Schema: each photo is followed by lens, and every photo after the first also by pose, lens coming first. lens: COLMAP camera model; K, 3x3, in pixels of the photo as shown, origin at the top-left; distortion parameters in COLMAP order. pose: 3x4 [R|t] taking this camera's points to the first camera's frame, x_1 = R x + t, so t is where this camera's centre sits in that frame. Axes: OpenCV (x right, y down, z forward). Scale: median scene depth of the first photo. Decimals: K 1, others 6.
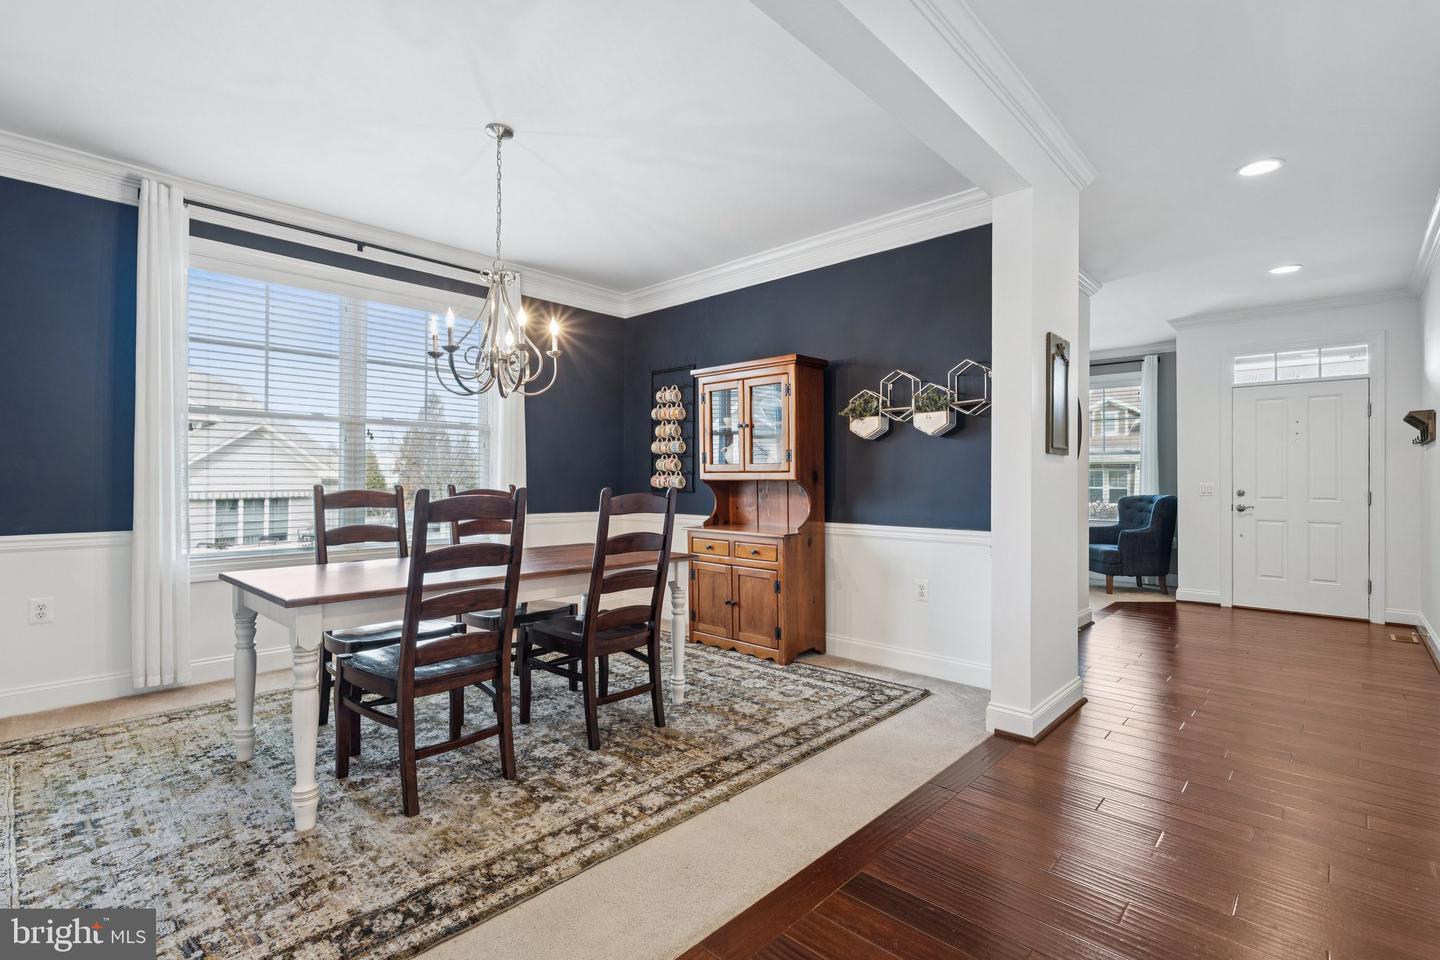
lens RADIAL K [[667.8, 0, 721.3], [0, 667.8, 471.8], [0, 0, 1]] dist [-0.001978, -0.000907]
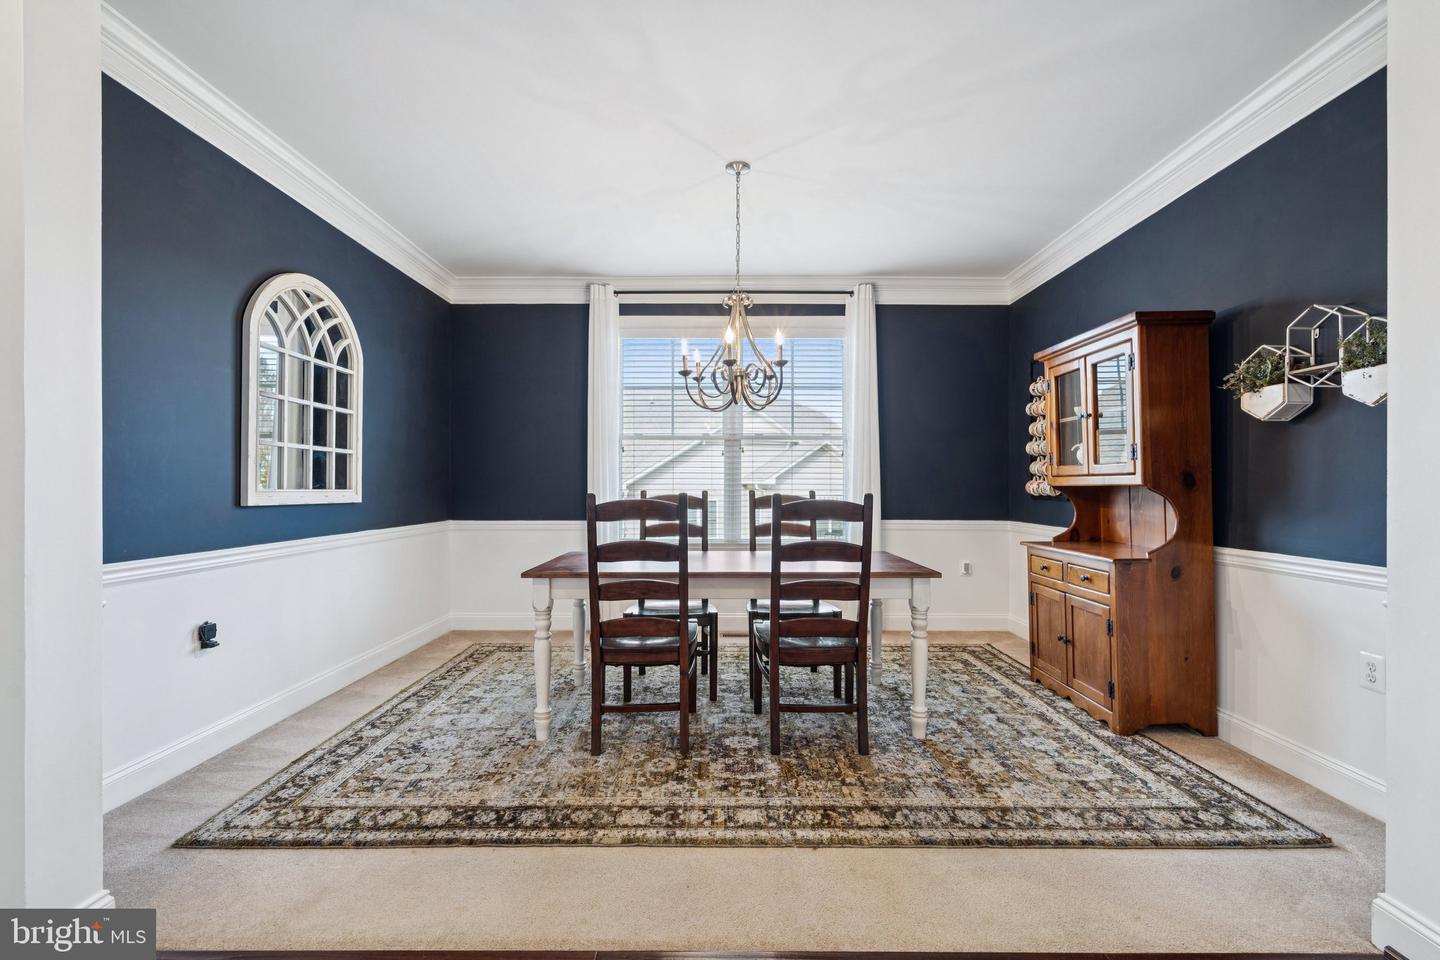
lens RADIAL K [[640.3, 0, 719.7], [0, 640.3, 483.3], [0, 0, 1]] dist [0.002006, 0.000855]
pose [[0.686969, -0.006477, -0.726658, 0.331323], [0.010733, 0.999942, 0.001233, 0.005054], [0.726607, -0.008646, 0.686999, 0.203832]]
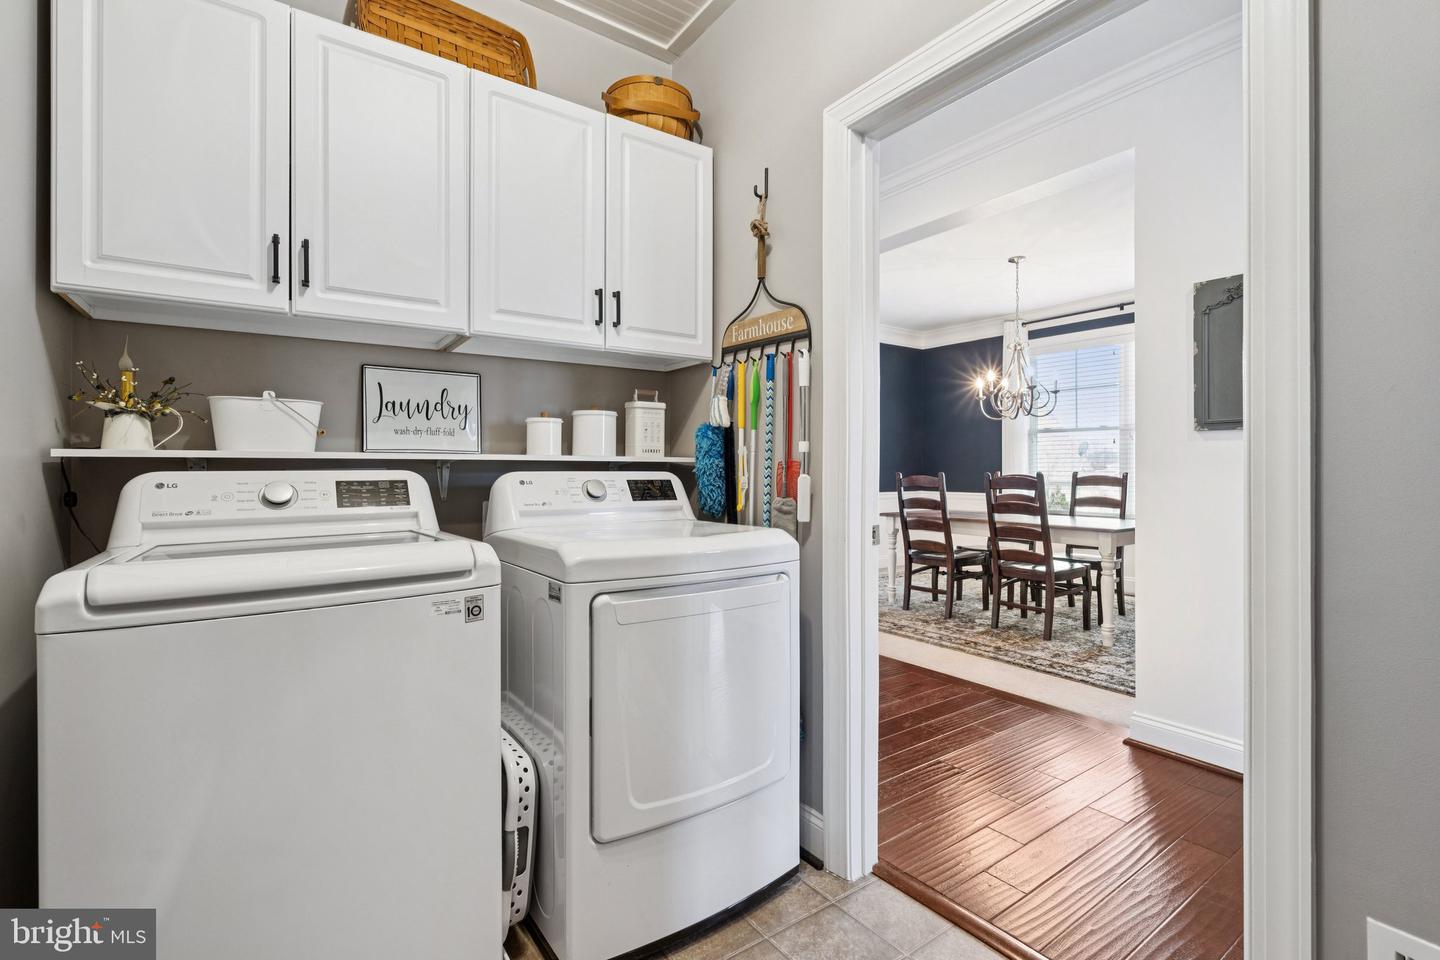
lens RADIAL K [[640.3, 0, 714.4], [0, 640.3, 473.7], [0, 0, 1]] dist [0.002006, 0.000855]
pose [[-0.191116, 0.006279, -0.981547, 1.122690], [0.012161, 0.999918, 0.004028, 0.006810], [0.981492, -0.011167, -0.191177, 0.452215]]
